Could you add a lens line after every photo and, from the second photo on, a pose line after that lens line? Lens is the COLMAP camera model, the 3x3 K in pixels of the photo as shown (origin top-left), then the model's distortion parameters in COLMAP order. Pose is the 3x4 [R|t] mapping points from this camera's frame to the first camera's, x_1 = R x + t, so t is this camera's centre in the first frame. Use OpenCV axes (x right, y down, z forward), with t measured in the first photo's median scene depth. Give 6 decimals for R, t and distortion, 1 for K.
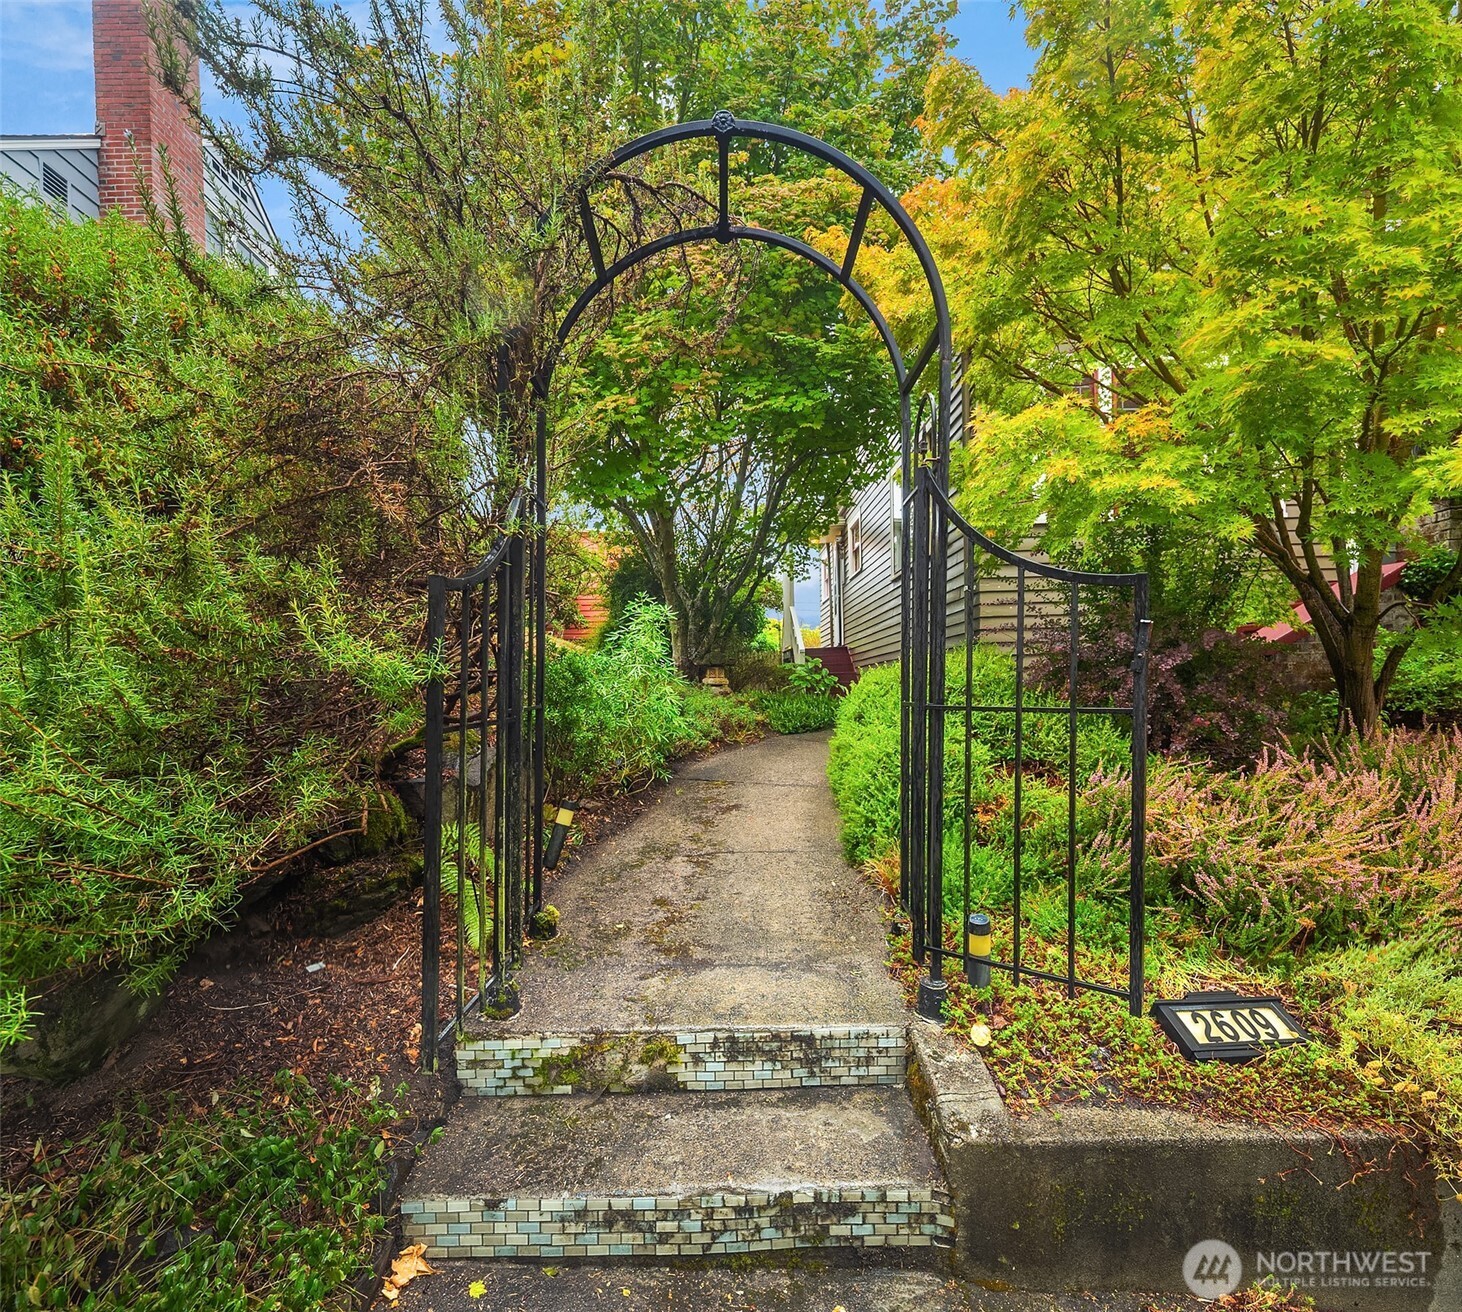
lens RADIAL K [[748.2, 0, 717.2], [0, 748.2, 699.6], [0, 0, 1]] dist [-0.002116, -0.003404]
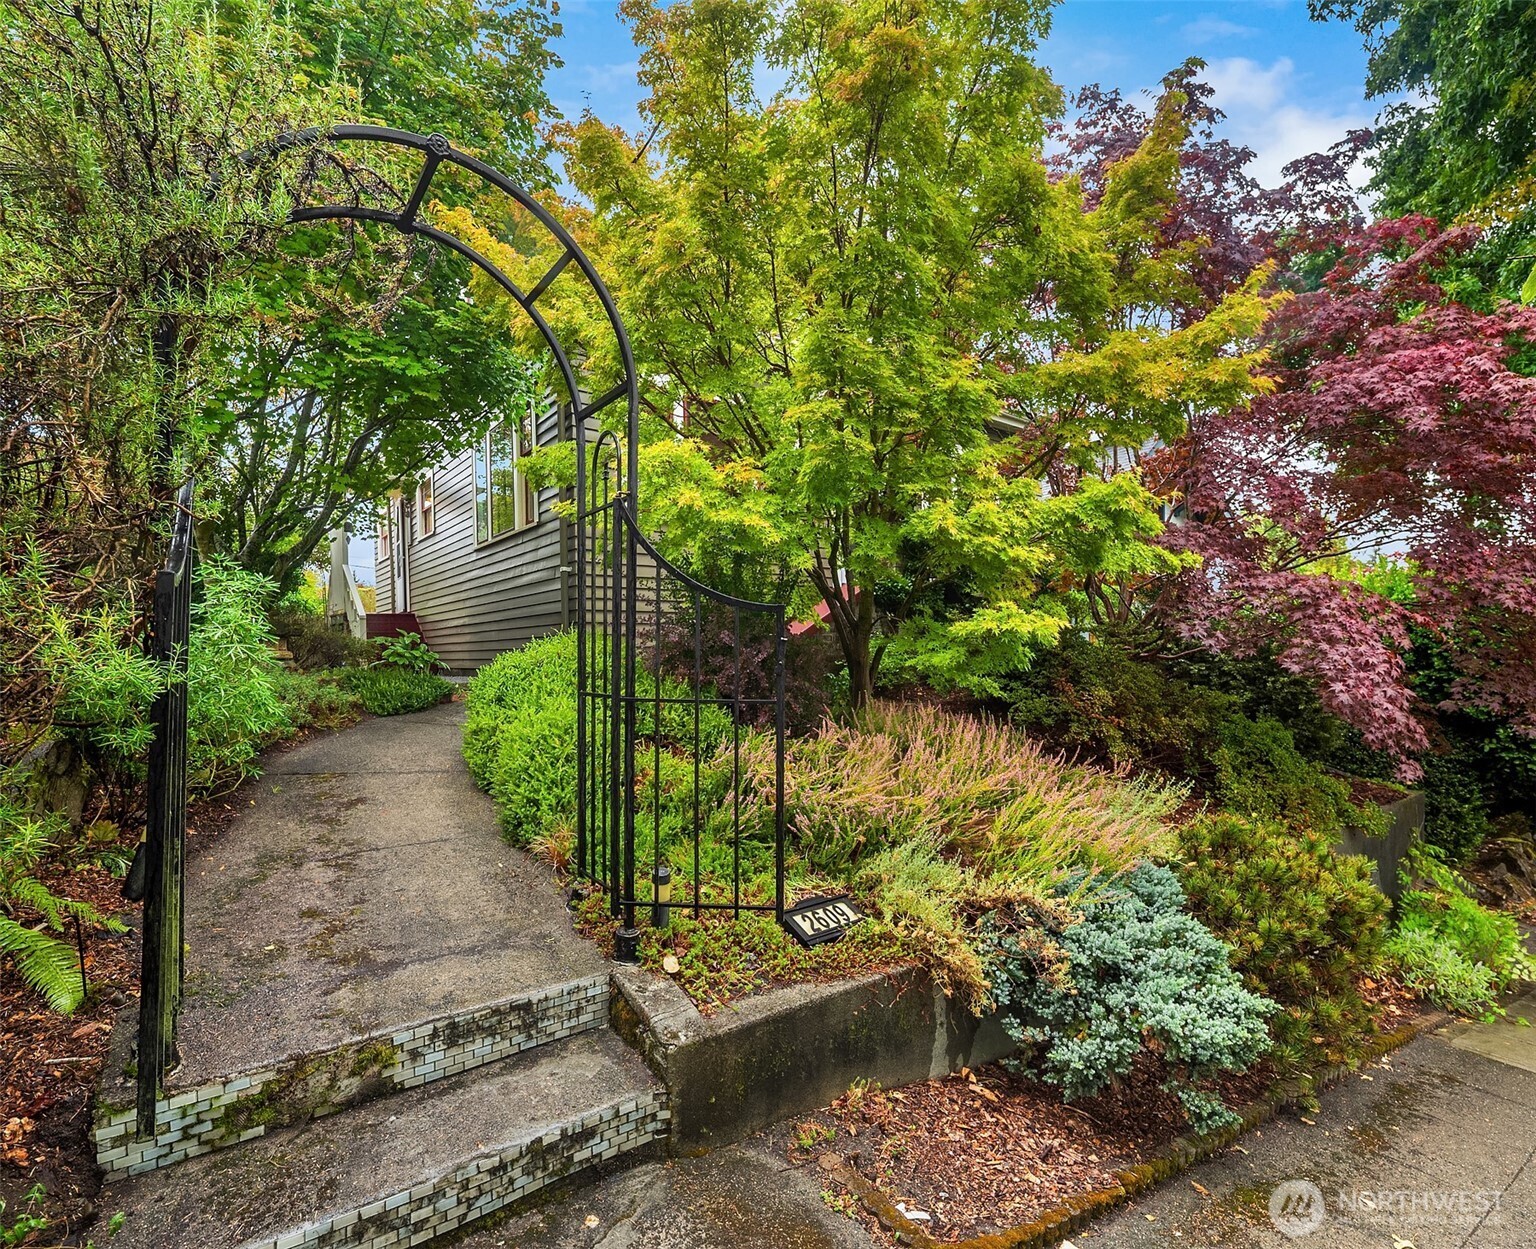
lens RADIAL K [[773.8, 0, 767.1], [0, 773.8, 625.3], [0, 0, 1]] dist [-0.001933, -0.005267]
pose [[0.804694, 0.033710, 0.592733, -0.278916], [-0.002170, 0.998547, -0.053843, -0.043340], [-0.593686, 0.042041, 0.803597, -0.144187]]
